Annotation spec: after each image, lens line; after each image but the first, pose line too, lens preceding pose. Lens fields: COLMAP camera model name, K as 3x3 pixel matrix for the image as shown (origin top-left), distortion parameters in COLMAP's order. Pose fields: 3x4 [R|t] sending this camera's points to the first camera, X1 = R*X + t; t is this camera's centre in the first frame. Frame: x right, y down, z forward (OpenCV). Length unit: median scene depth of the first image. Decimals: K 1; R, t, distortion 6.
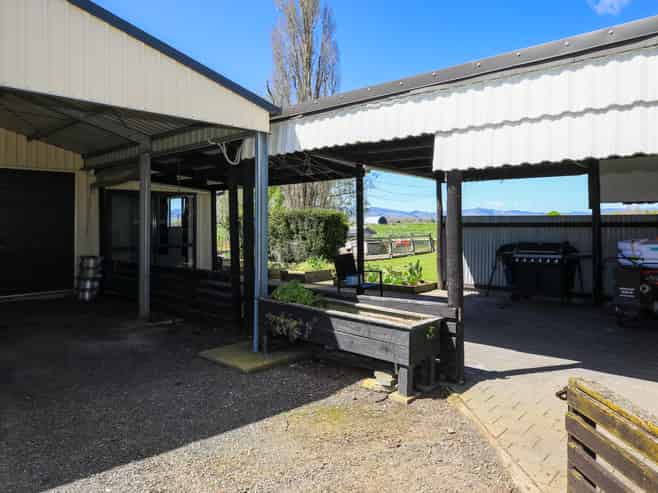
lens RADIAL K [[457.5, 0, 329.0], [0, 457.5, 246.5], [0, 0, 1]] dist [-0.017762, -0.000741]
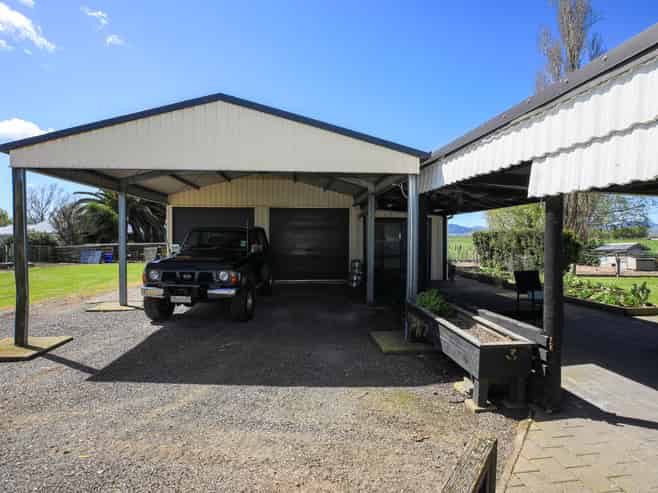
lens RADIAL K [[329.1, 0, 328.5], [0, 329.1, 266.0], [0, 0, 1]] dist [-0.029037, 0.000372]
pose [[0.752968, 0.063144, -0.655020, 0.354498], [-0.038335, 0.997904, 0.052131, -0.033416], [0.656939, -0.014143, 0.753811, 0.156812]]
